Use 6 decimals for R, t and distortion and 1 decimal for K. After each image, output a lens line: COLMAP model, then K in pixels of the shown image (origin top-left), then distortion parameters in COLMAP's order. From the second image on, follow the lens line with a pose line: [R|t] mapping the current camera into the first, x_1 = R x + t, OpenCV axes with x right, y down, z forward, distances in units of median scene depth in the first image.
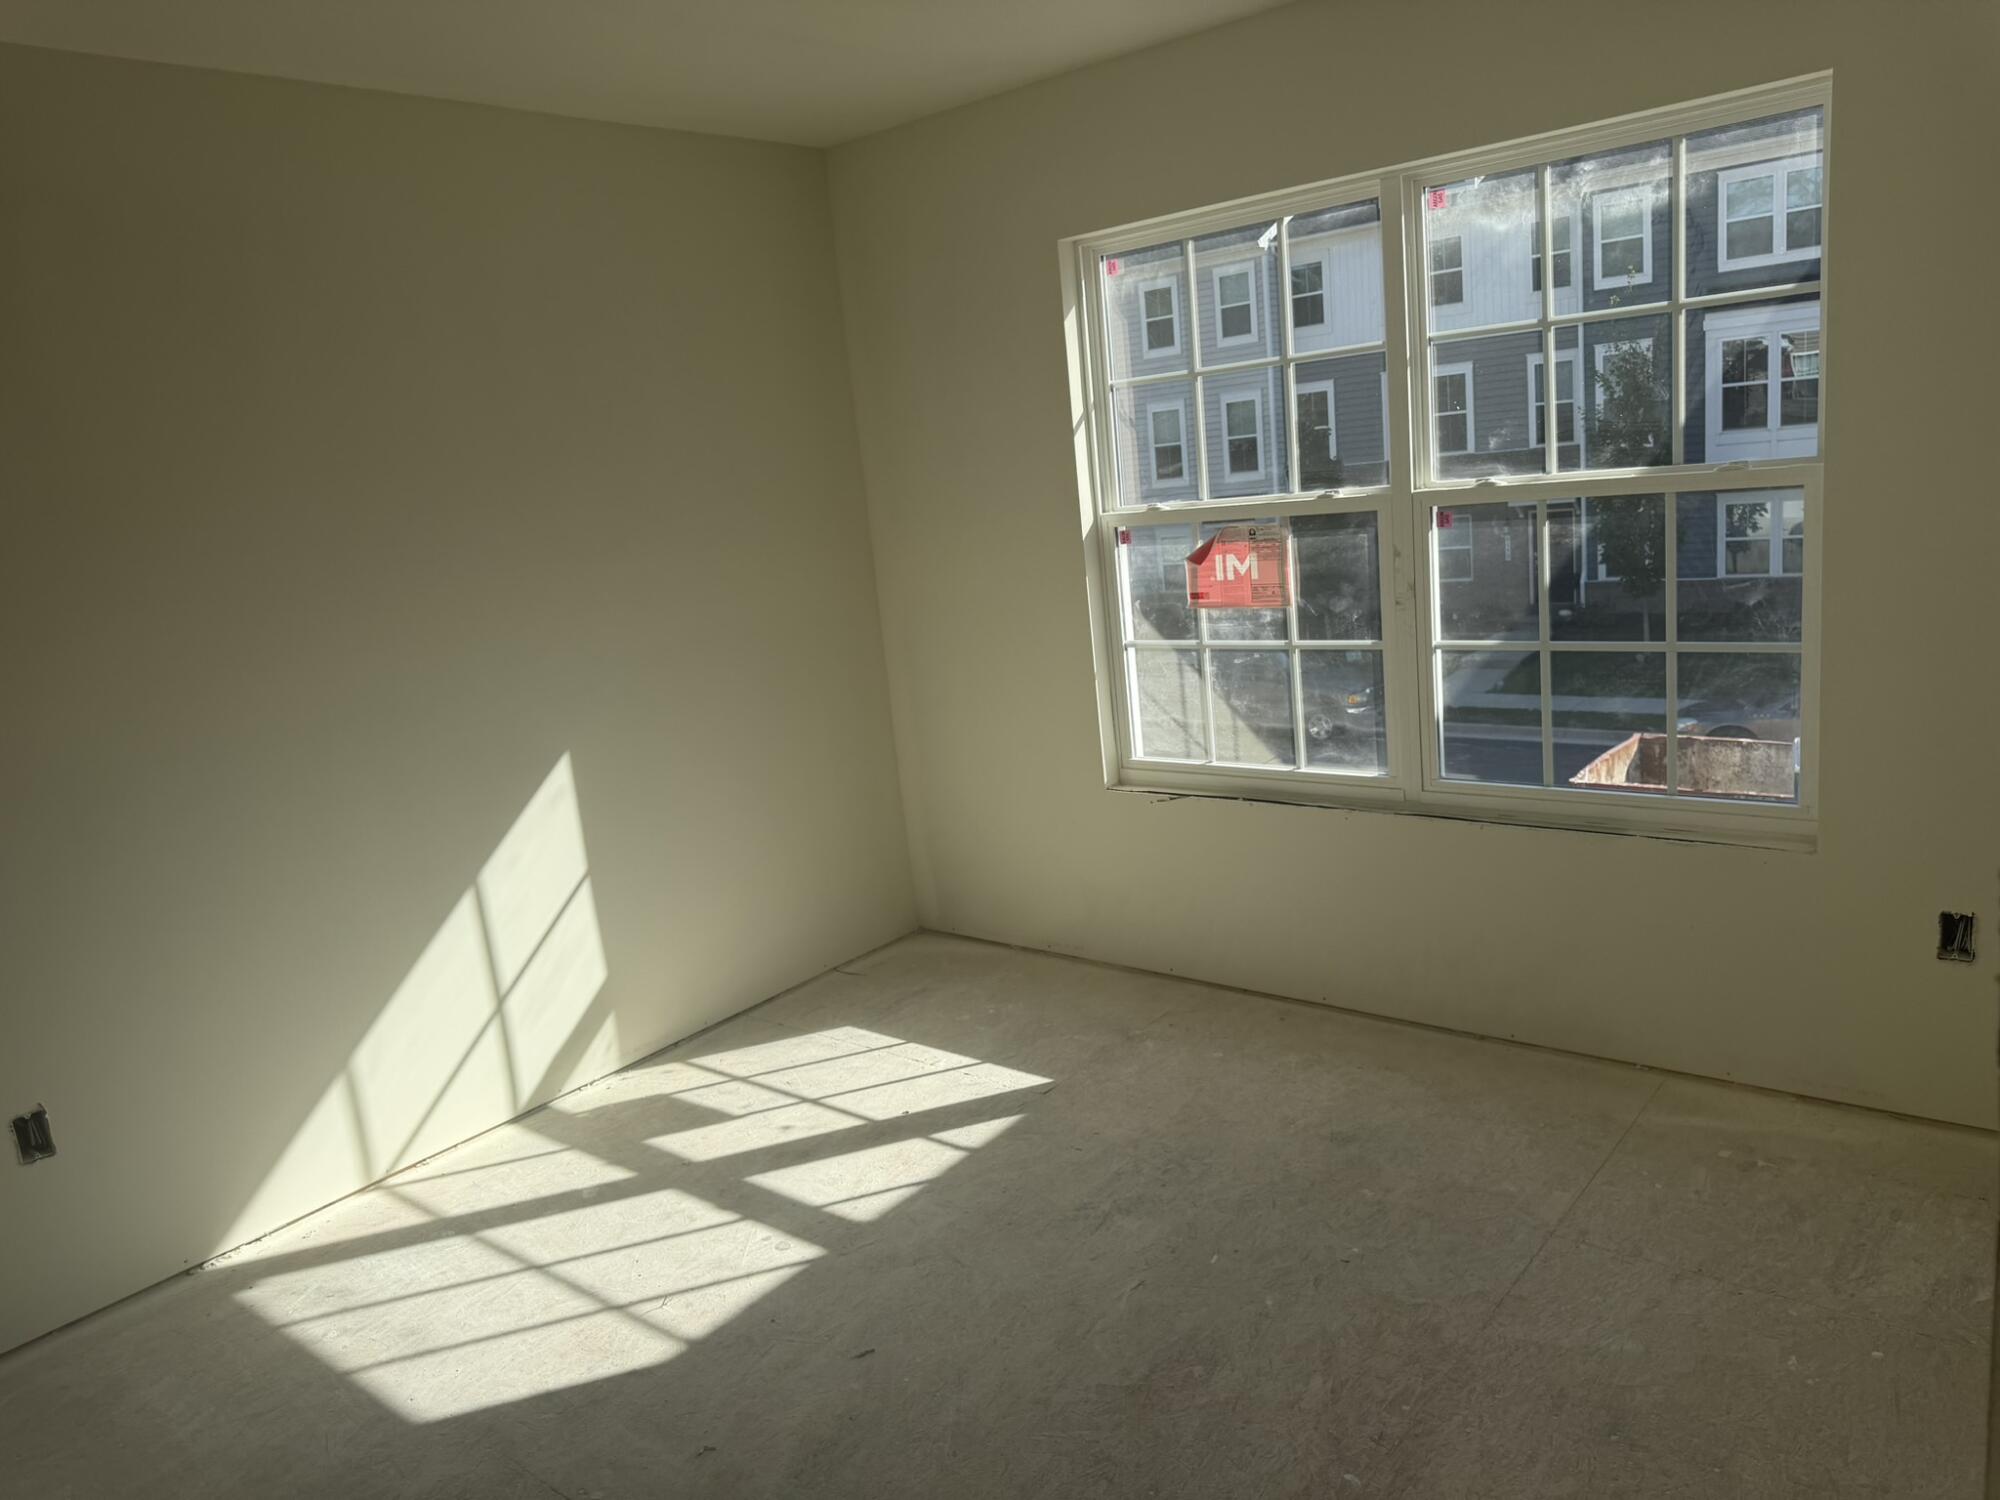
lens RADIAL K [[1378.0, 0, 1000.0], [0, 1378.0, 750.0], [0, 0, 1]] dist [0.006846, 0.001884]
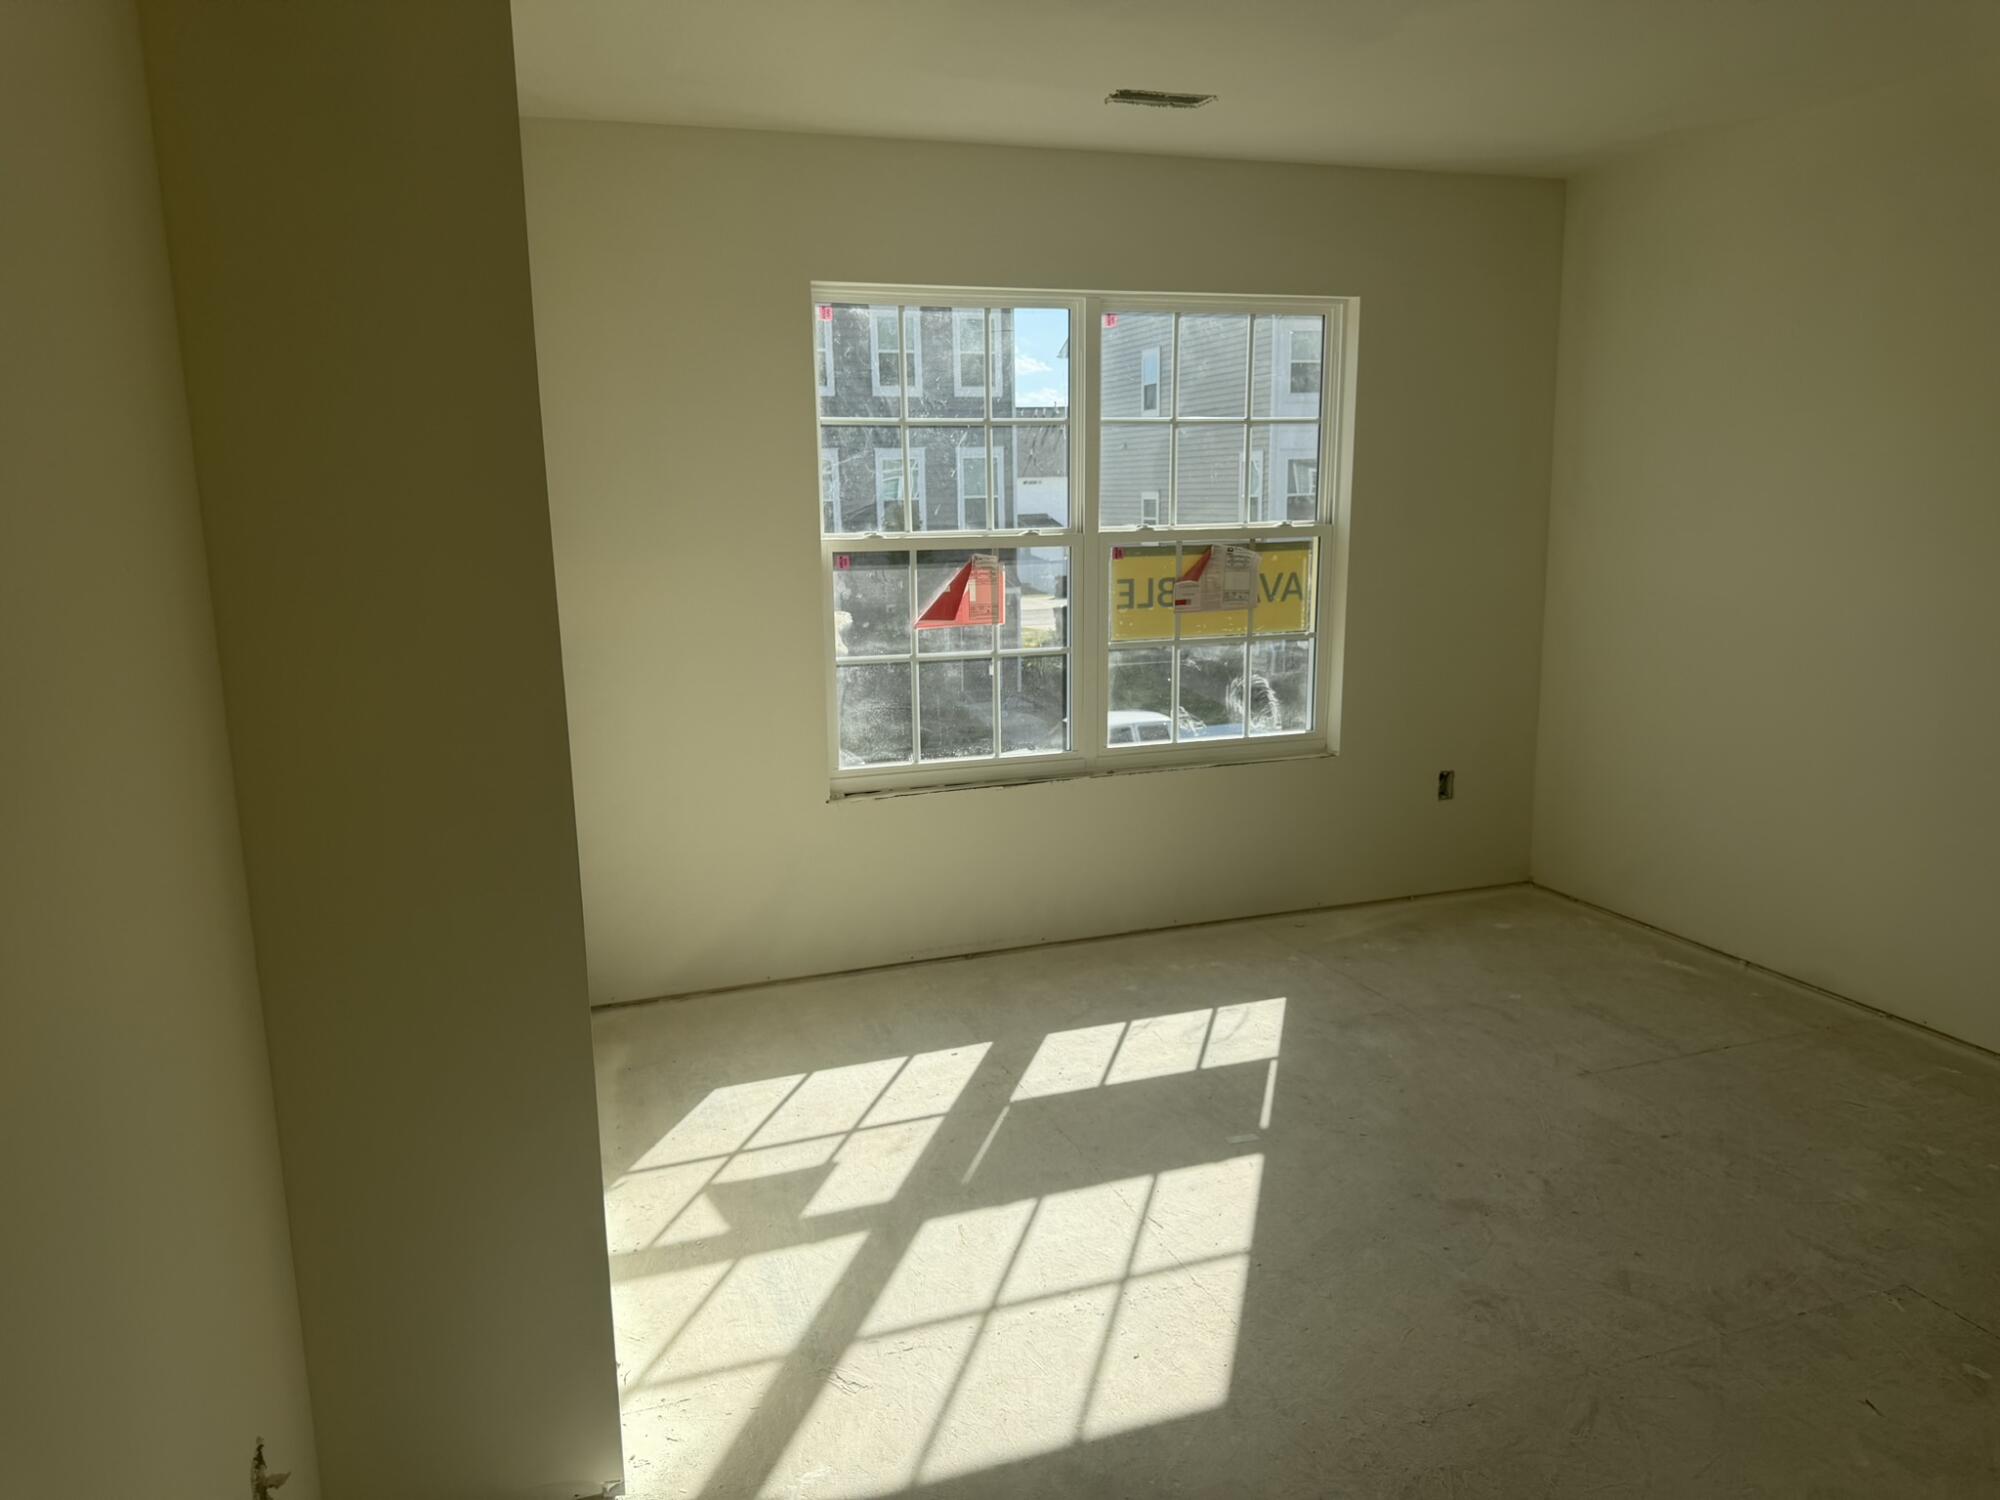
lens RADIAL K [[1378.0, 0, 1000.0], [0, 1378.0, 750.0], [0, 0, 1]] dist [0.006846, 0.001884]
pose [[0.530283, -0.075411, 0.844460, -0.893616], [0.125885, 0.991999, 0.009537, -0.003799], [-0.838423, 0.101247, 0.535533, 0.383475]]
